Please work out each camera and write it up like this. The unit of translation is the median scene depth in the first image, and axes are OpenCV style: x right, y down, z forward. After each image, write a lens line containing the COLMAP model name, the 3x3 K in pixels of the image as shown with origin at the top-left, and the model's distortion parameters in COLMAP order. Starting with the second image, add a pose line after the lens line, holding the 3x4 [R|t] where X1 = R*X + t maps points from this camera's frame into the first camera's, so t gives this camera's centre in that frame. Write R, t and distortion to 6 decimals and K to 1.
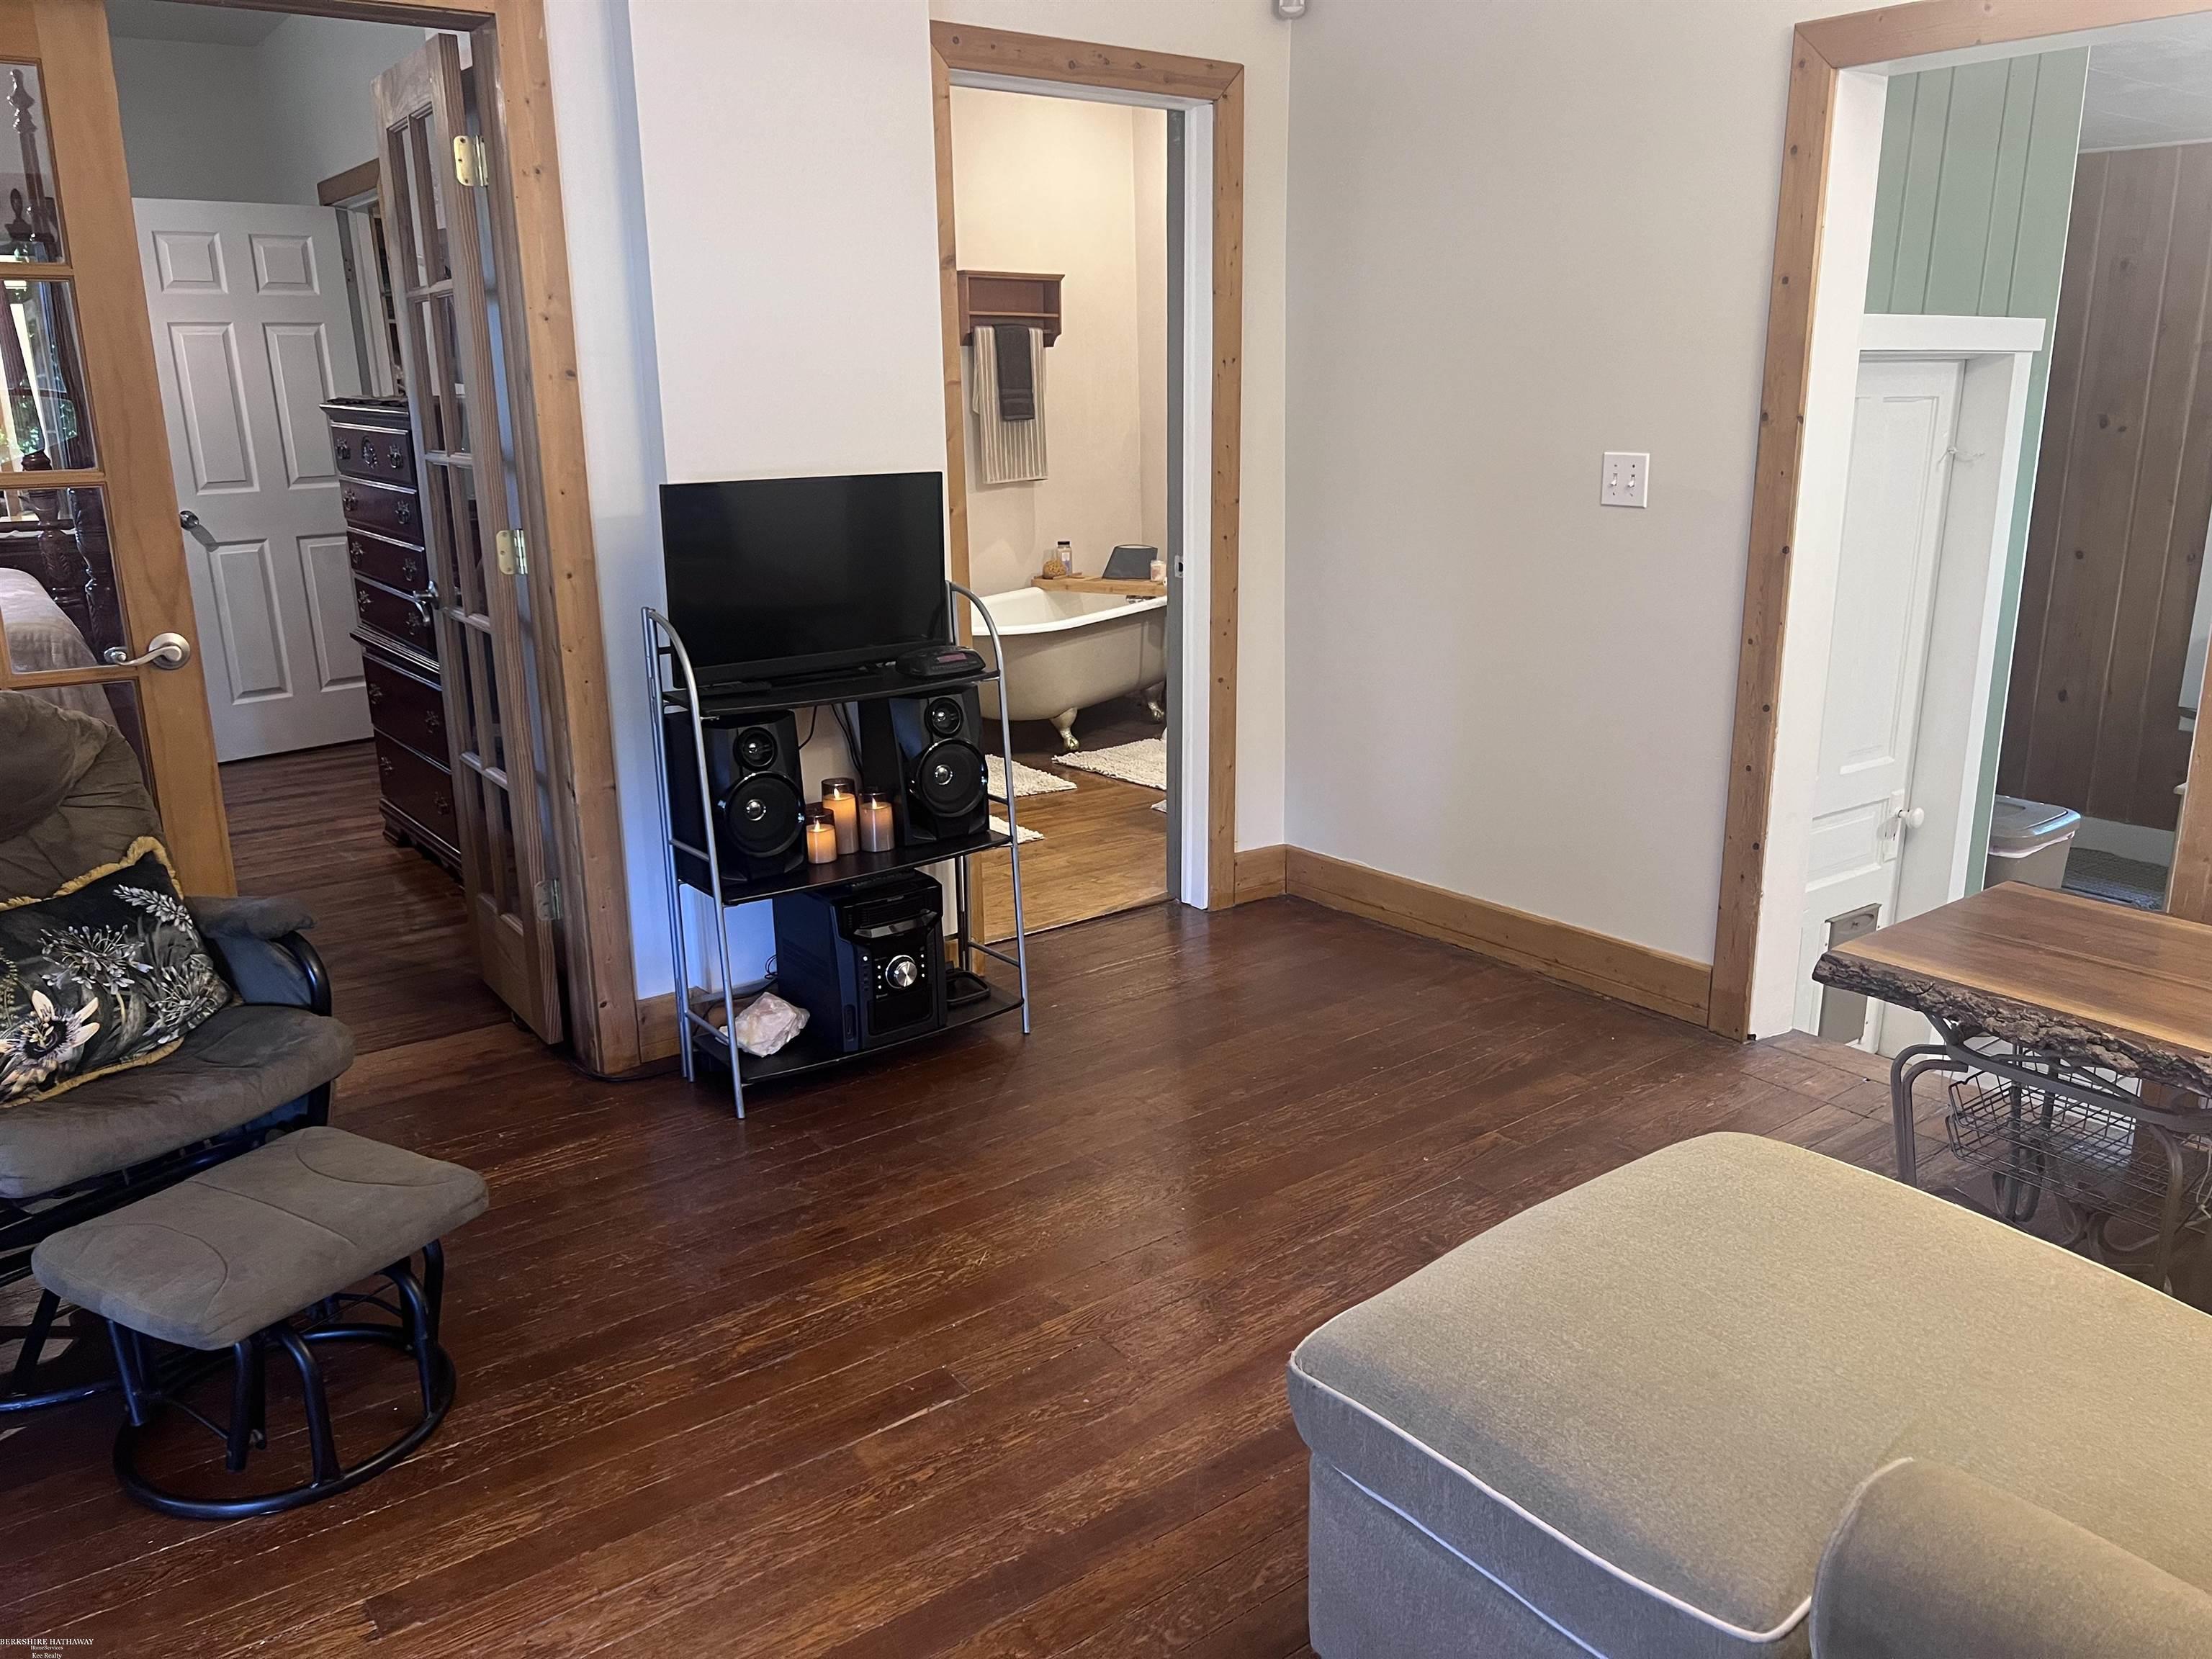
lens RADIAL K [[1648.3, 0, 1109.0], [0, 1648.3, 824.4], [0, 0, 1]] dist [0.054129, -0.062532]
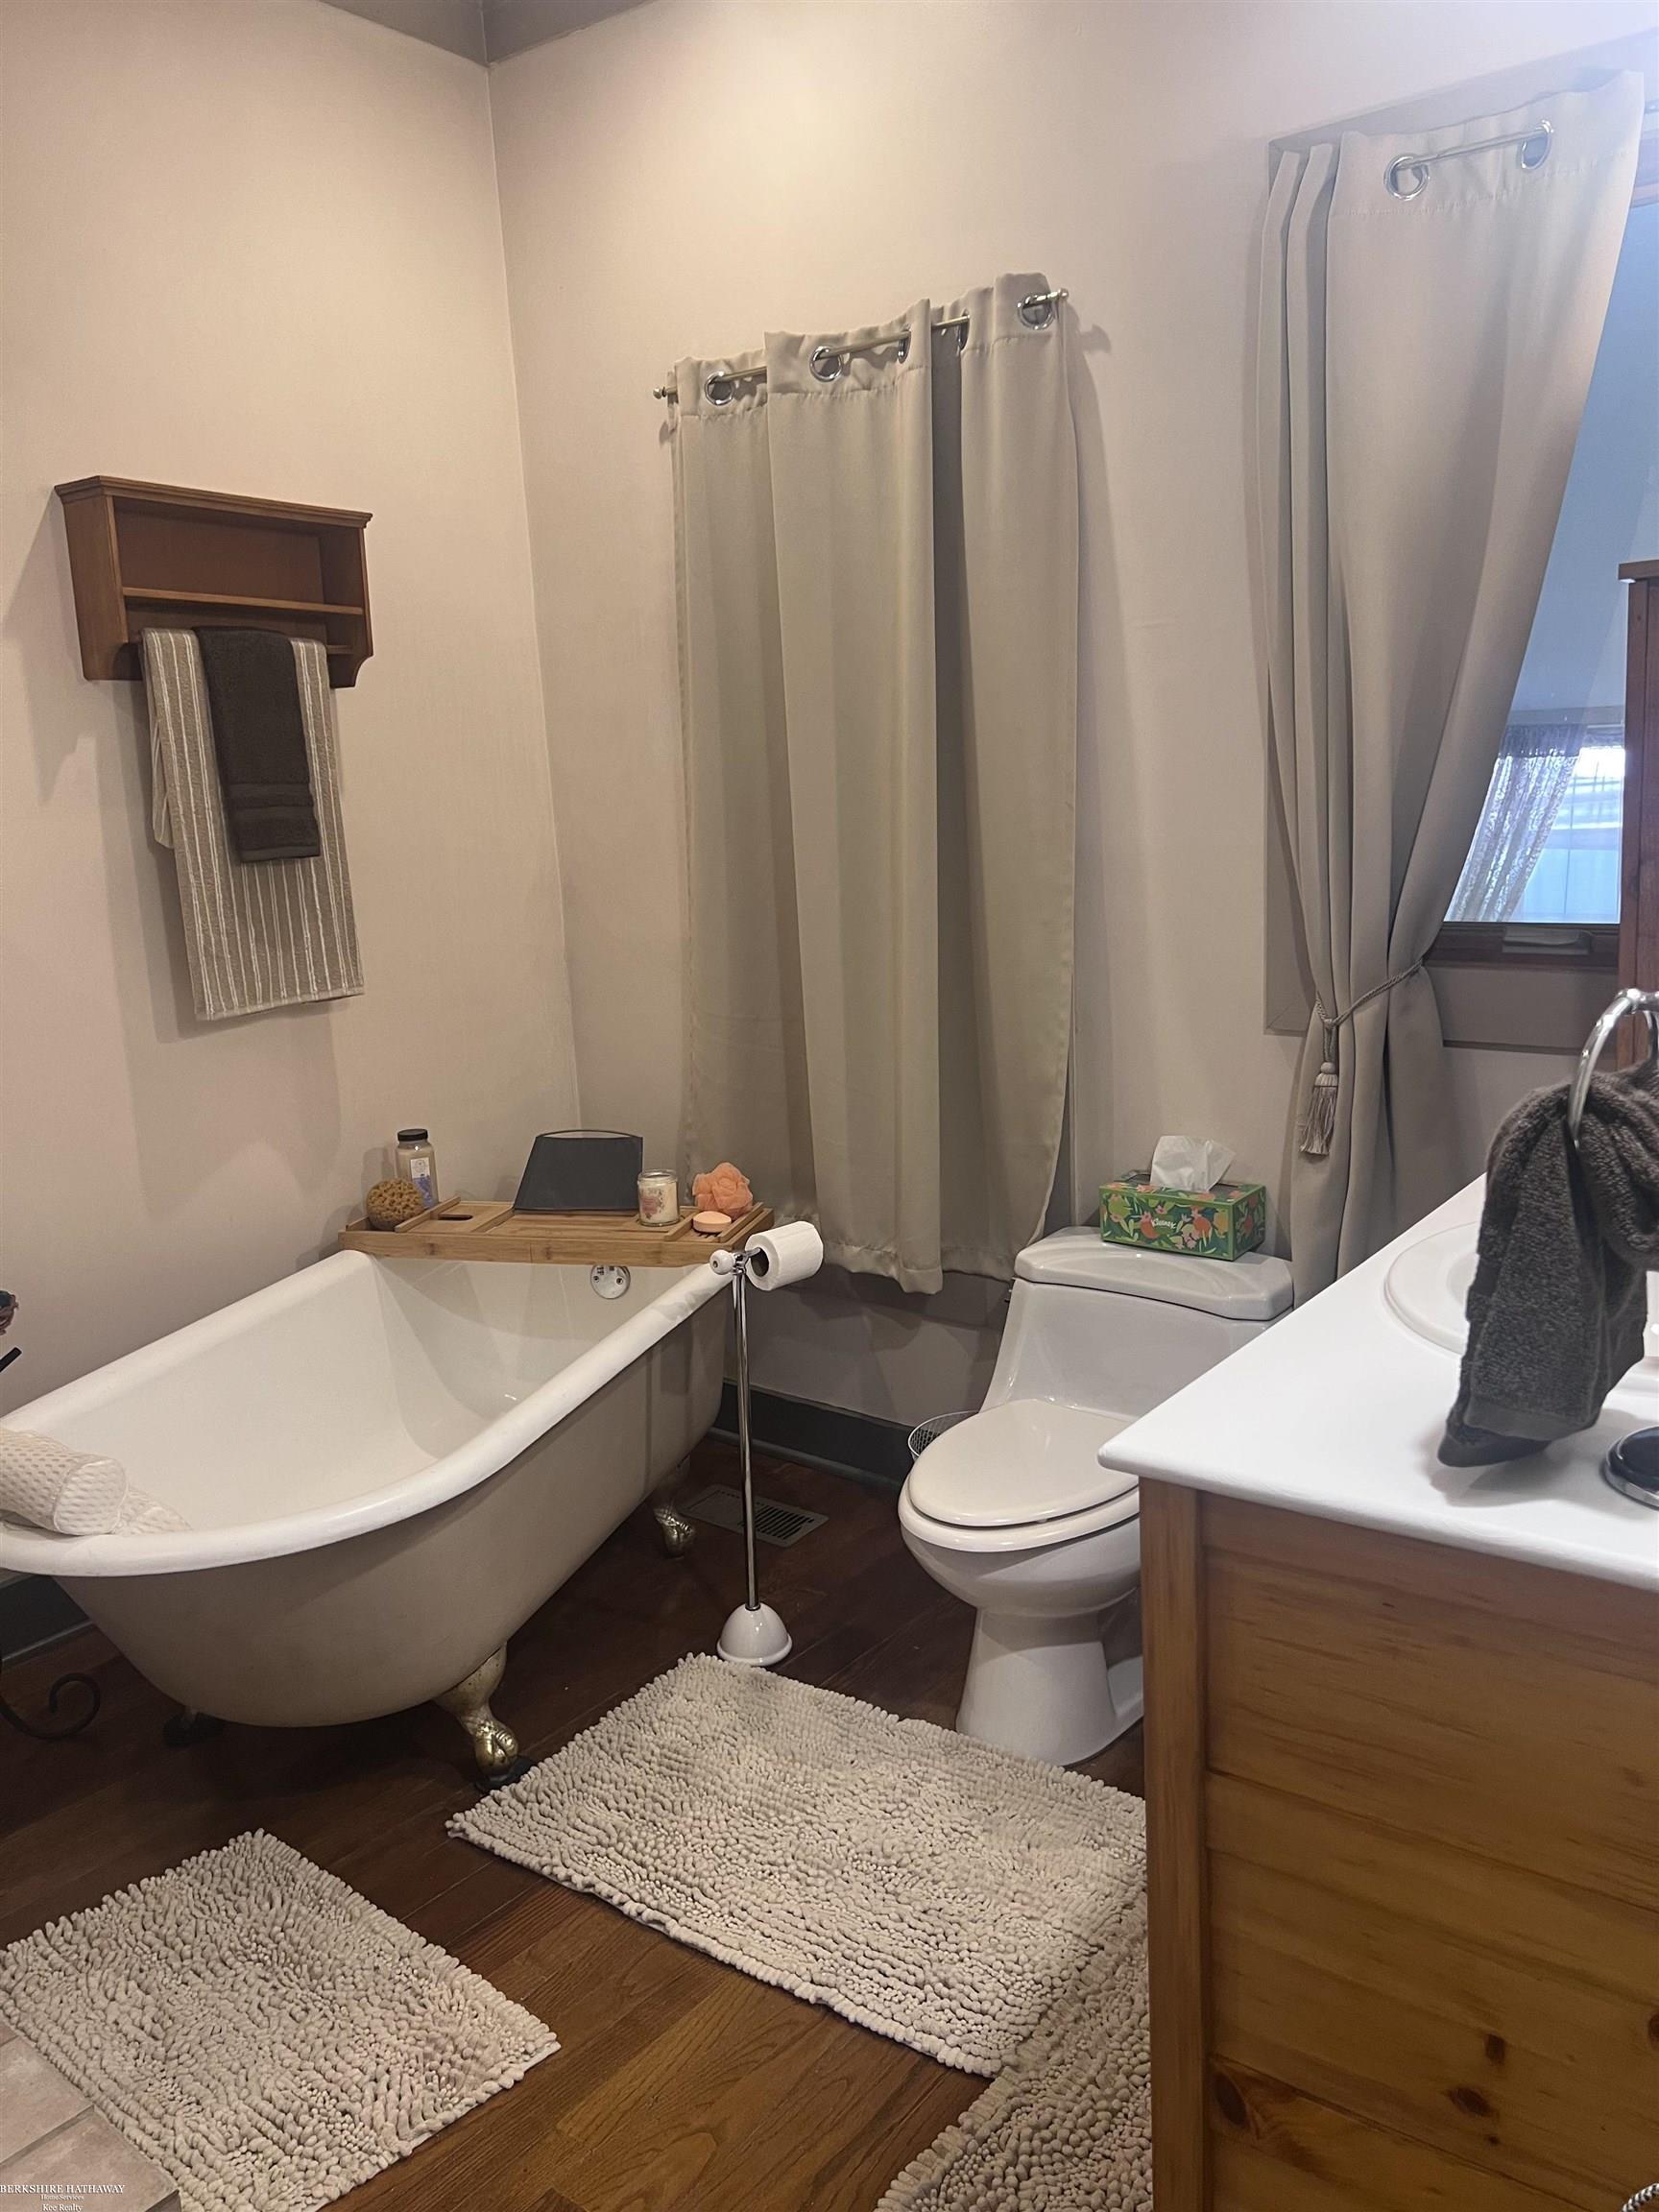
lens RADIAL K [[1648.3, 0, 833.7], [0, 1648.3, 1079.7], [0, 0, 1]] dist [0.054129, -0.062532]
pose [[0.965028, -0.074458, 0.251349, -0.029984], [0.097679, 0.991900, -0.081195, -0.145186], [-0.243267, 0.102907, 0.964485, 0.581628]]
